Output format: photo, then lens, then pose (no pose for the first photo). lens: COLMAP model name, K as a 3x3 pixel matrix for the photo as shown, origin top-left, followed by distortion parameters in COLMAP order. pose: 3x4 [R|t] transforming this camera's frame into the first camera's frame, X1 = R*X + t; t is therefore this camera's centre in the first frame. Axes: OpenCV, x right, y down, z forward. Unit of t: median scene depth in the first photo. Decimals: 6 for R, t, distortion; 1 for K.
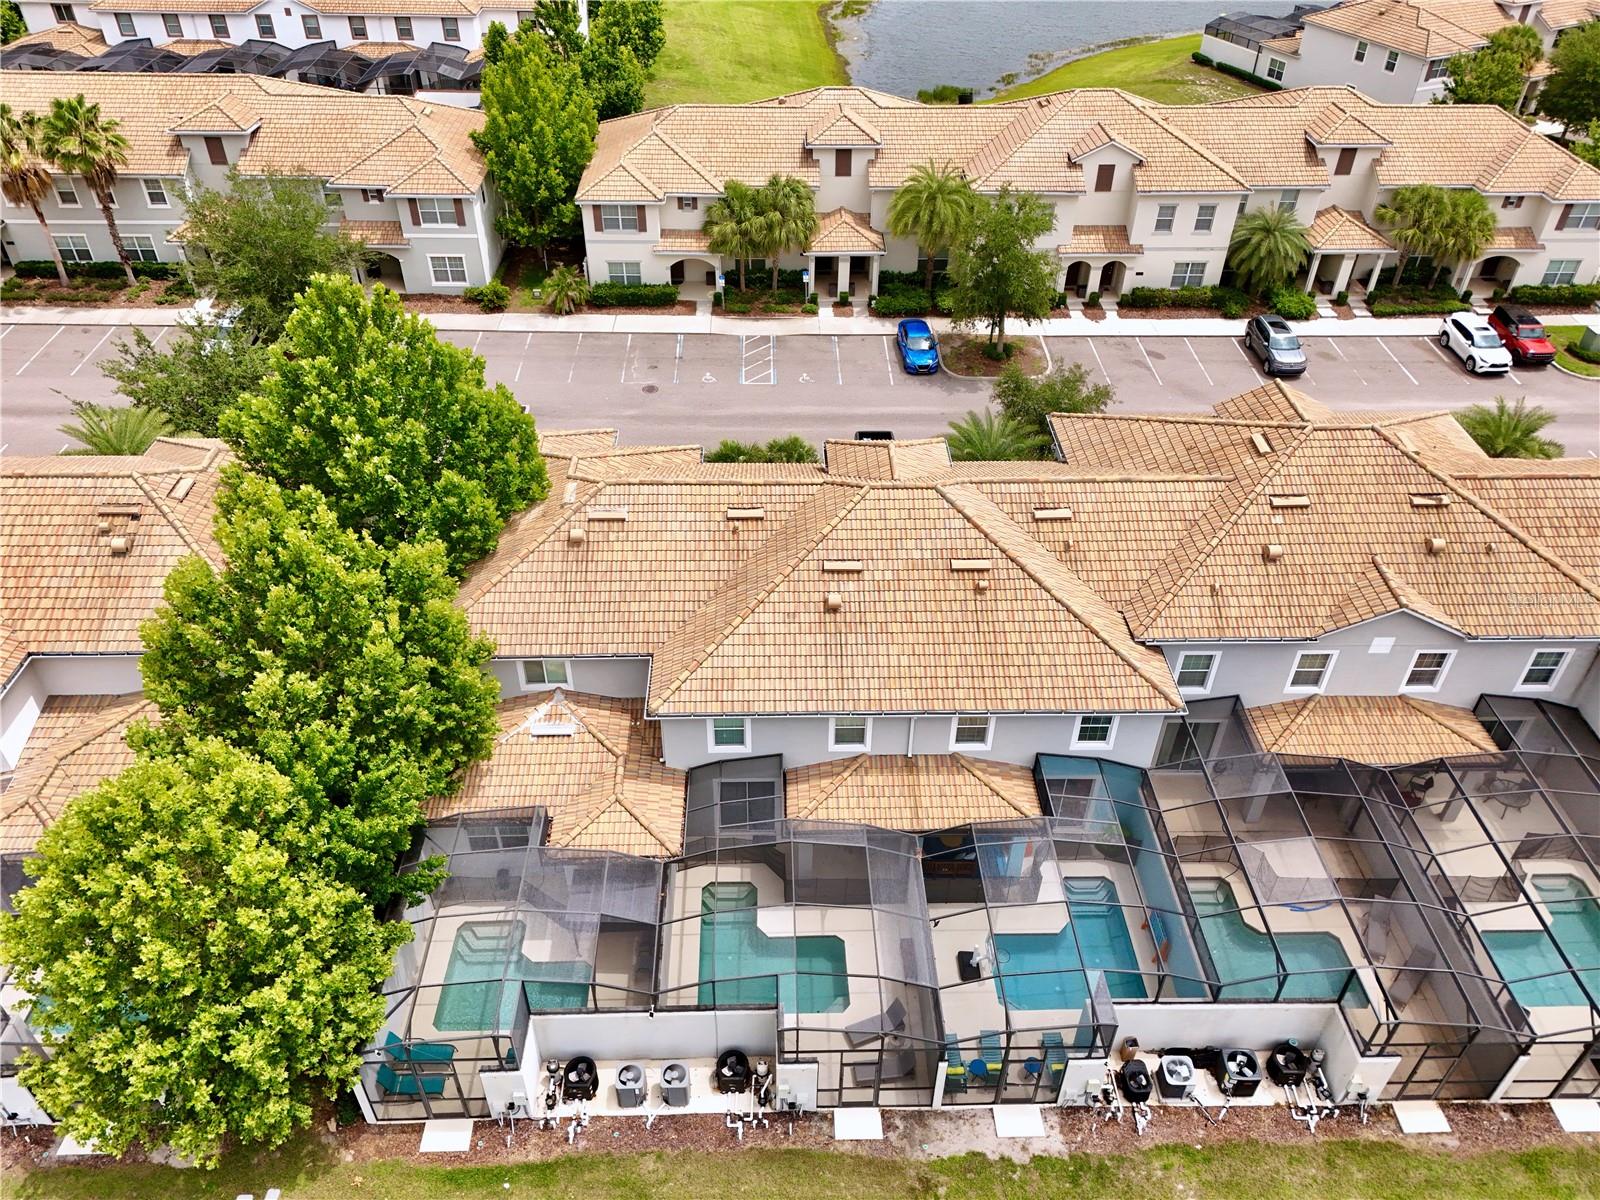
lens RADIAL K [[1246.5, 0, 792.5], [0, 1246.5, 602.1], [0, 0, 1]] dist [0.065349, -0.006310]
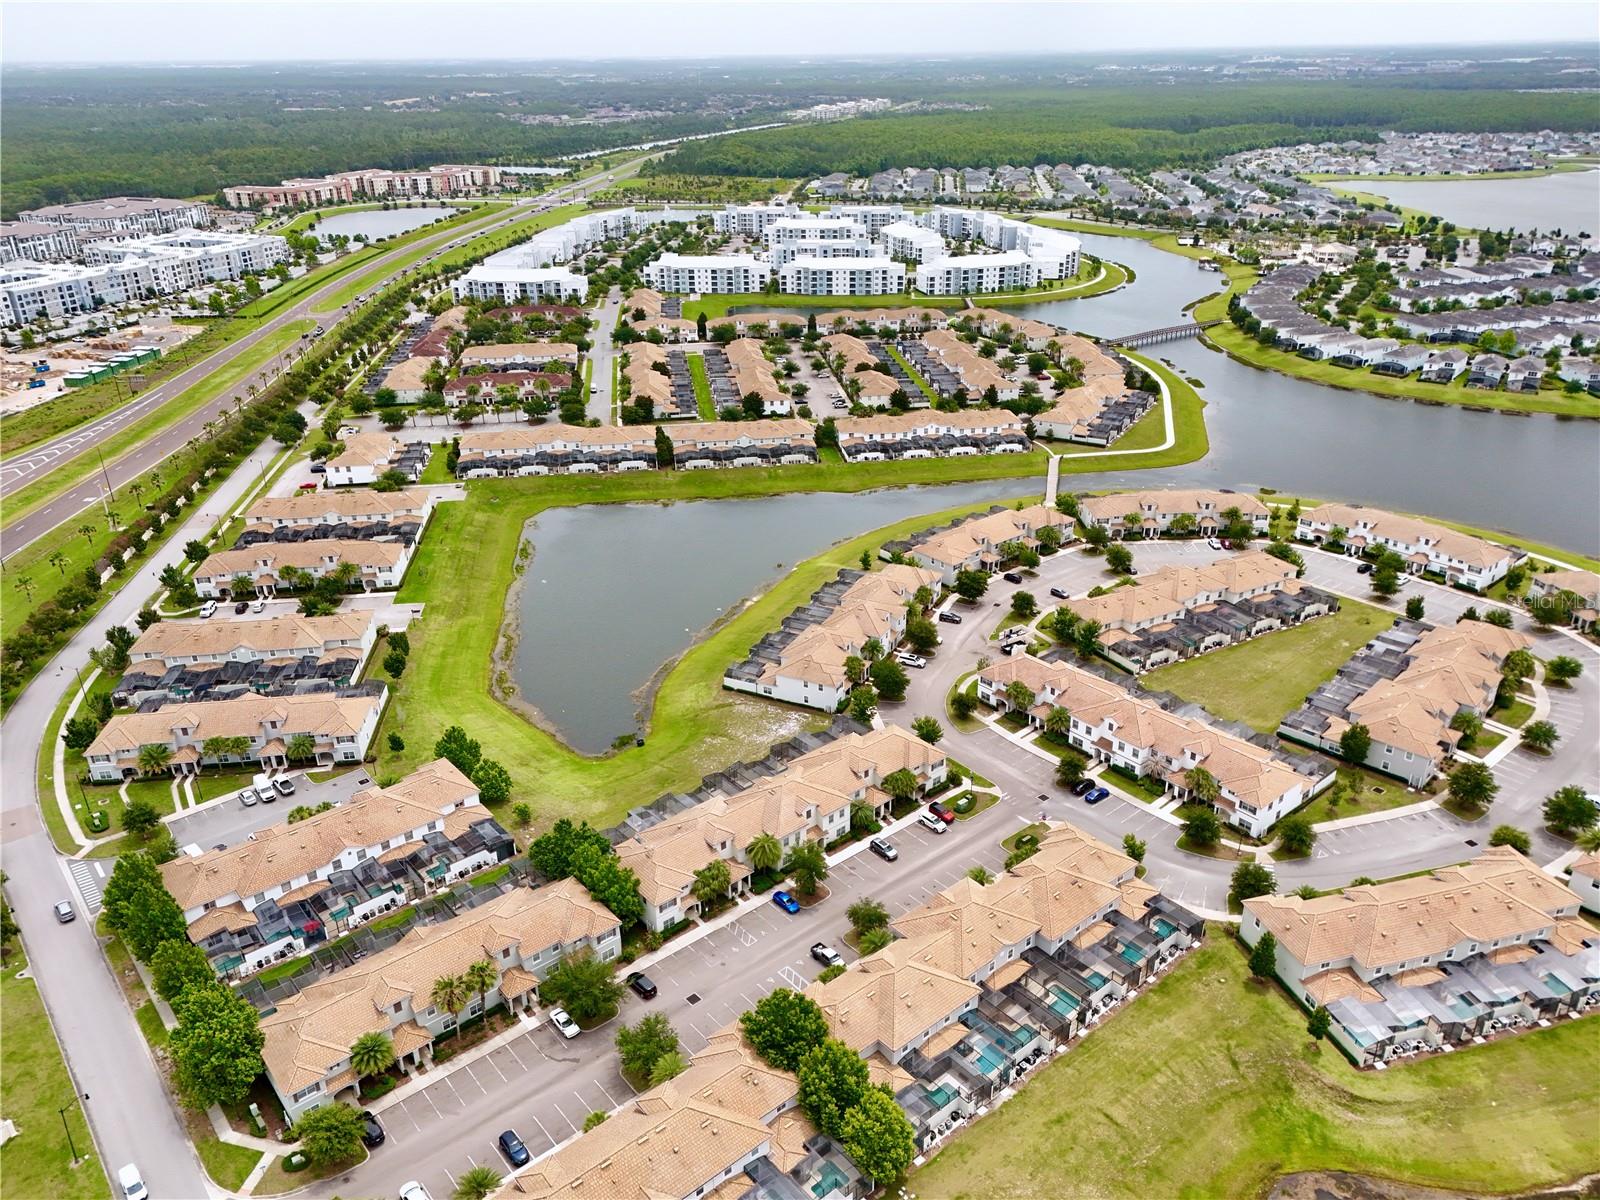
lens RADIAL K [[1246.5, 0, 792.5], [0, 1246.5, 602.1], [0, 0, 1]] dist [0.065349, -0.006310]
pose [[0.789832, -0.305115, 0.532043, -1.082503], [0.411258, 0.907029, -0.090362, -0.519195], [-0.455008, 0.290178, 0.841882, -1.412860]]
